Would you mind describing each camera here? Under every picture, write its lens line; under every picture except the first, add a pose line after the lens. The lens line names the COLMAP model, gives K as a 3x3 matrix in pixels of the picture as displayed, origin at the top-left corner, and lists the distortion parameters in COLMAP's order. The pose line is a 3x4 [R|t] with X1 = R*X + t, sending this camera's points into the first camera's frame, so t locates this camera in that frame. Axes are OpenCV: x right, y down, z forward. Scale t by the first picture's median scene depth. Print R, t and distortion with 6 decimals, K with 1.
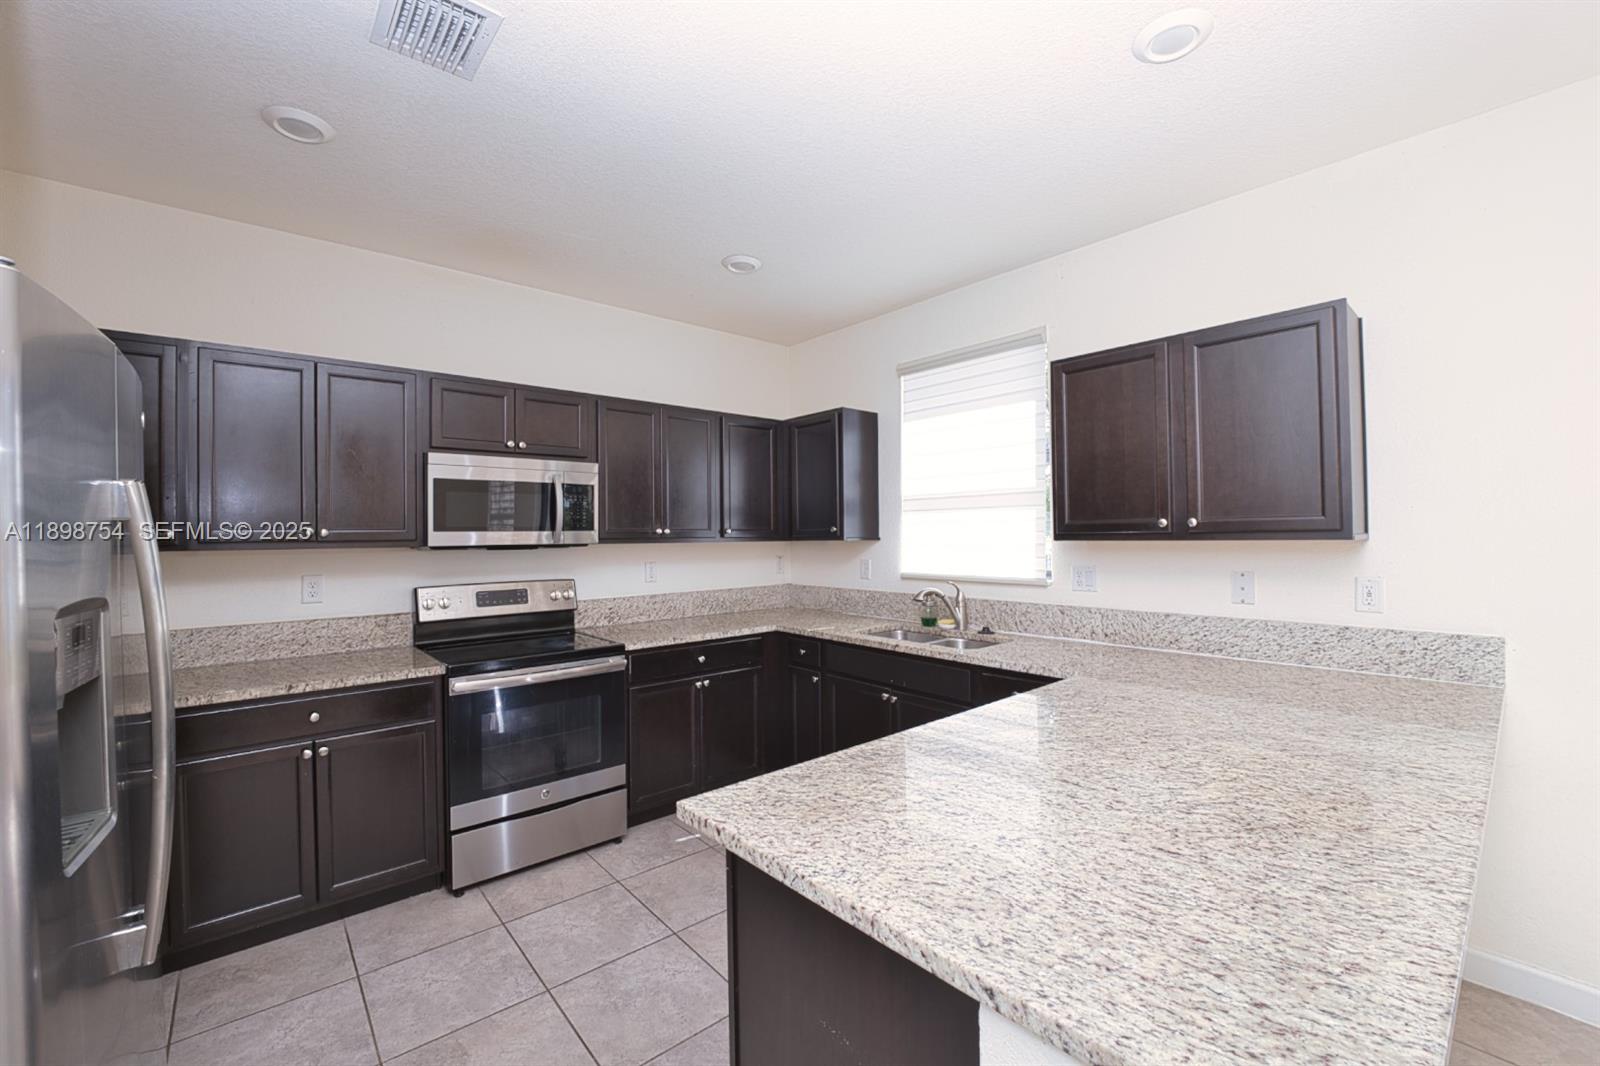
lens RADIAL K [[658.7, 0, 794.8], [0, 658.7, 528.9], [0, 0, 1]] dist [-0.027137, 0.002688]
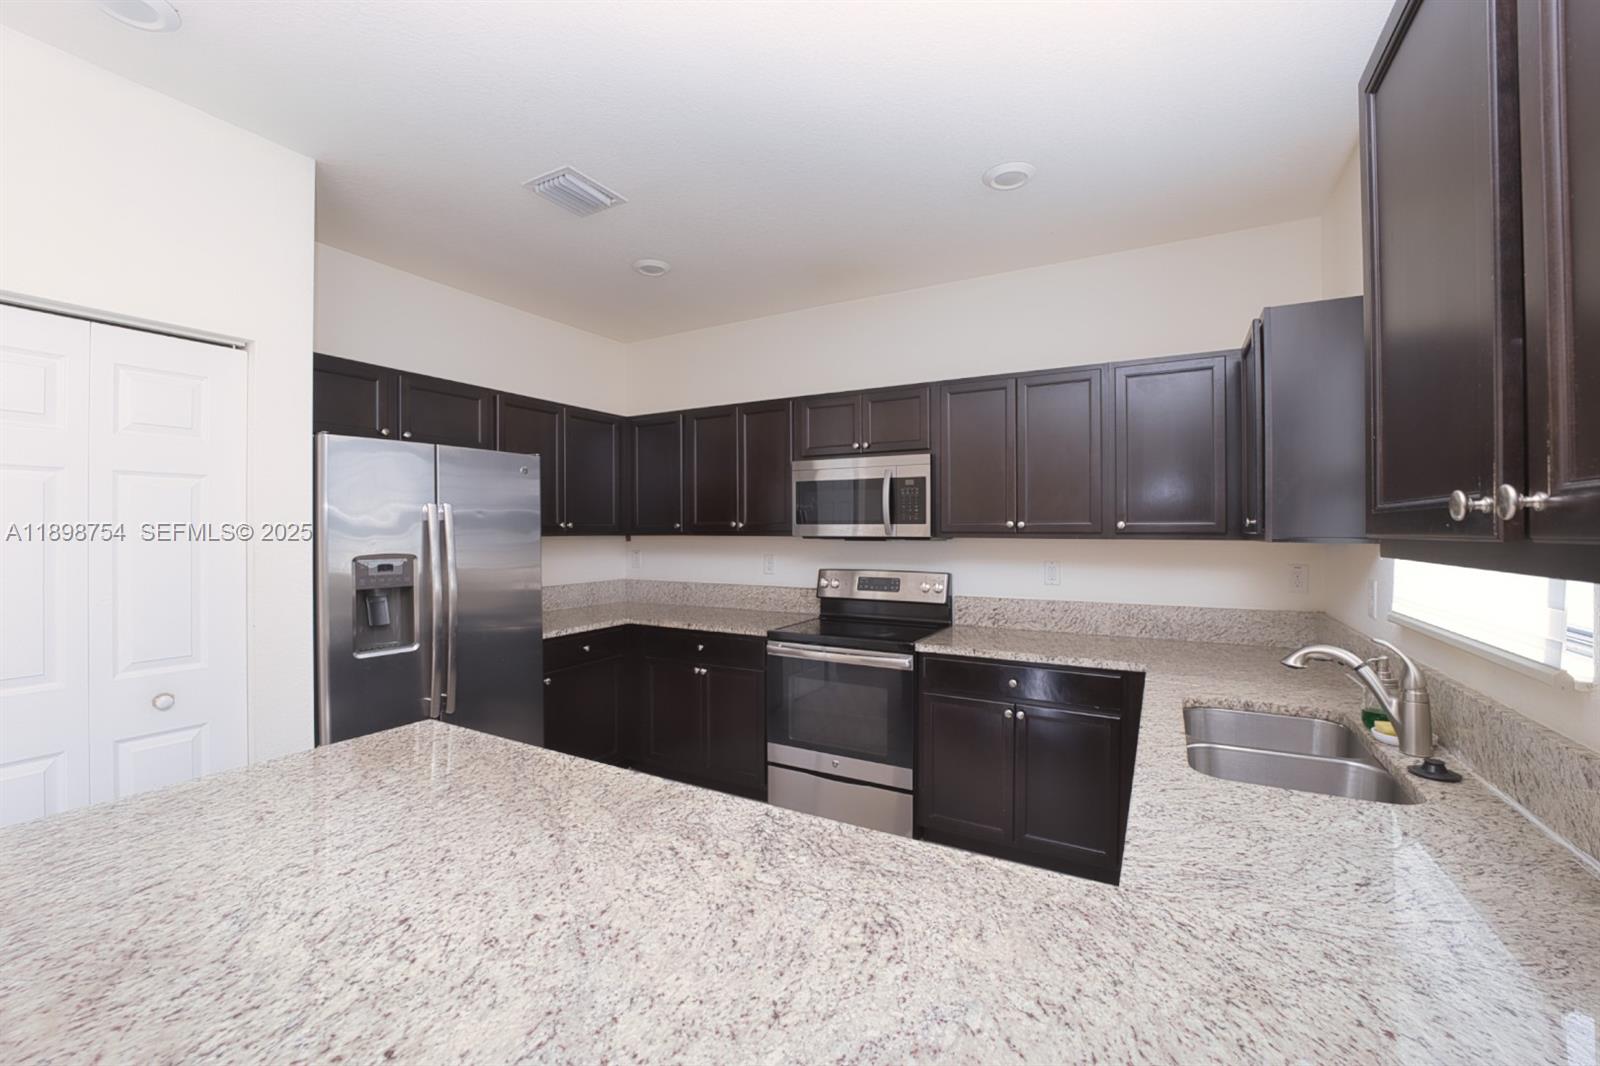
lens RADIAL K [[658.7, 0, 793.9], [0, 658.7, 531.2], [0, 0, 1]] dist [-0.027137, 0.002688]
pose [[0.328319, 0.013874, -0.944465, 0.600250], [0.004086, 0.999862, 0.016108, -0.002901], [0.944558, -0.009147, 0.328217, 0.550509]]
